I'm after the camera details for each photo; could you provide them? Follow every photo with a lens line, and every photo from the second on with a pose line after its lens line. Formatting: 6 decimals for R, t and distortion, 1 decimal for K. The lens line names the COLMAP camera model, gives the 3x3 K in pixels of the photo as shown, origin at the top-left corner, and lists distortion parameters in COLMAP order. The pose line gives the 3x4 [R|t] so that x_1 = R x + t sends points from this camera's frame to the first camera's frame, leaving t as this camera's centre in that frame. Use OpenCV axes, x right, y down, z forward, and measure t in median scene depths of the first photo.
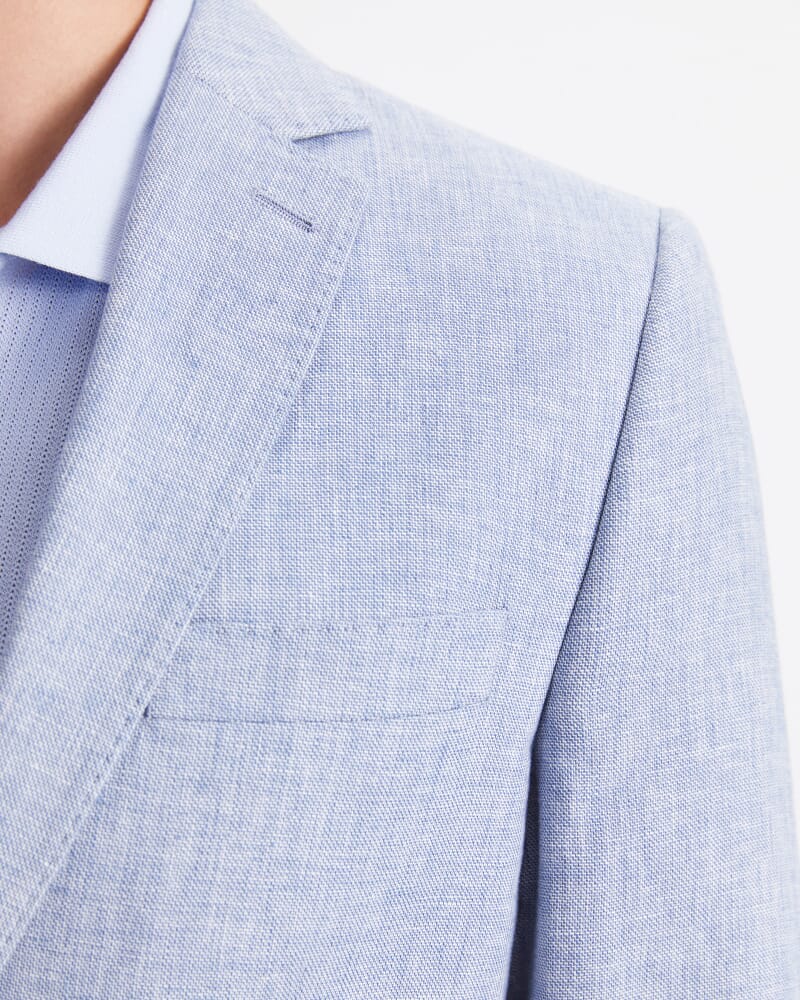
lens RADIAL K [[1992.0, 0, 399.3], [0, 1992.0, 499.6], [0, 0, 1]] dist [-0.103753, 0.000000]
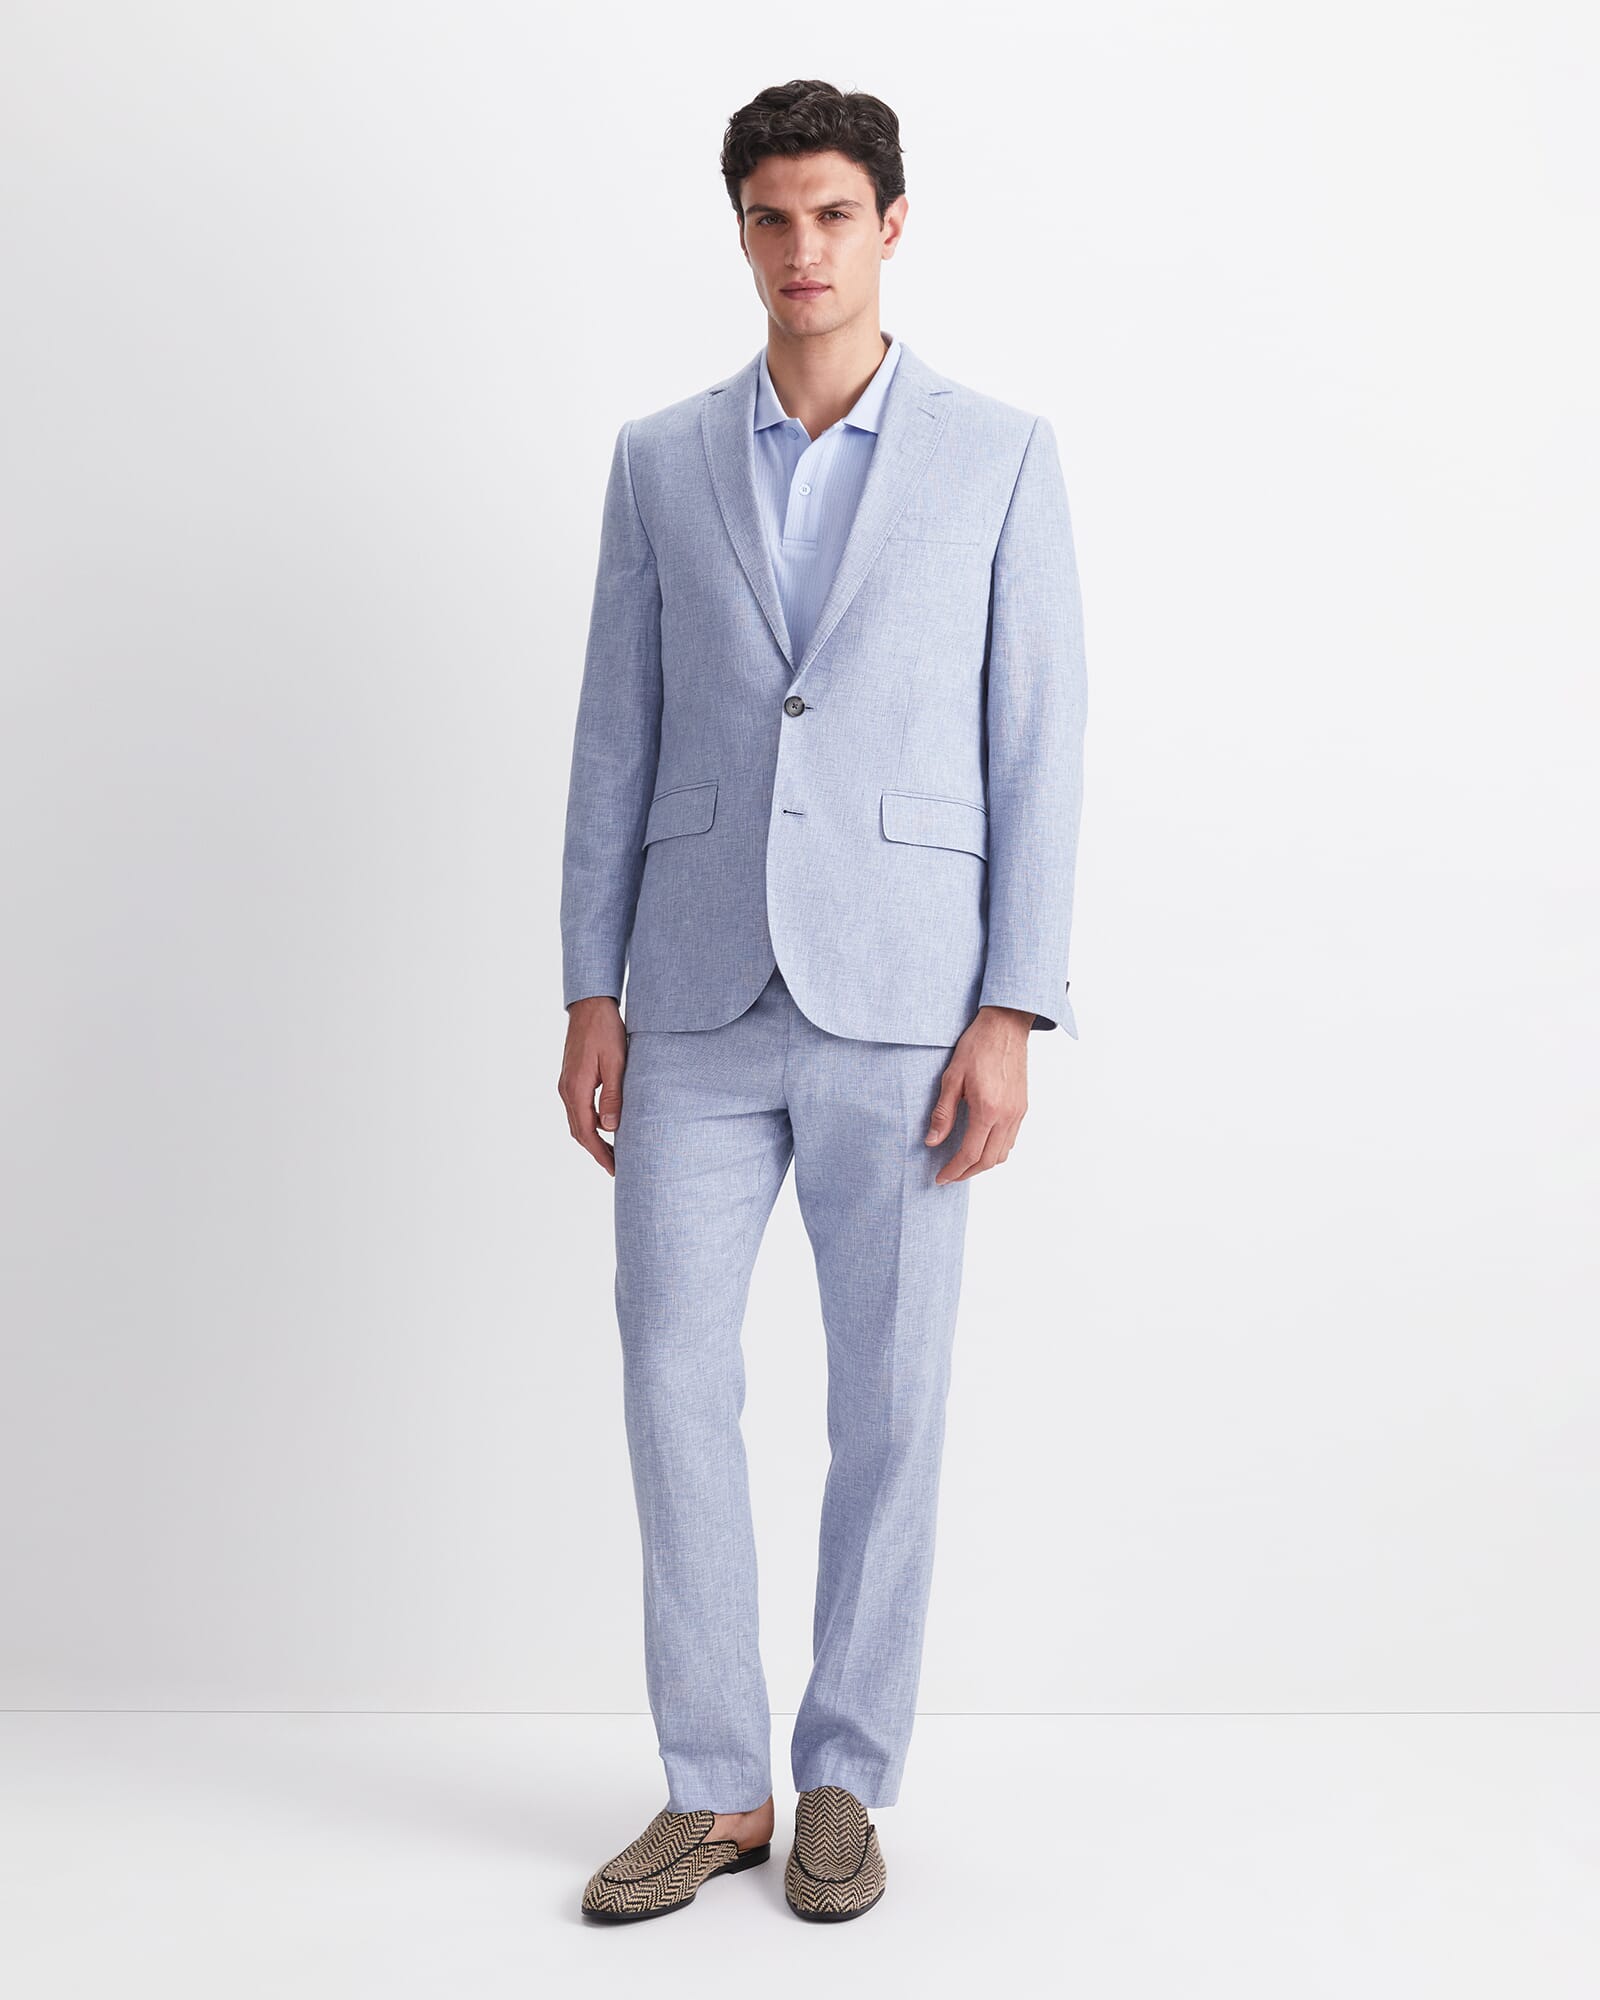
lens RADIAL K [[2973.0, 0, 801.8], [0, 2973.0, 1099.0], [0, 0, 1]] dist [0.138609, 0.000000]
pose [[0.994999, 0.022336, -0.097357, 0.274973], [-0.022845, 0.999731, -0.004112, 1.133219], [0.097239, 0.006315, 0.995241, -4.448939]]
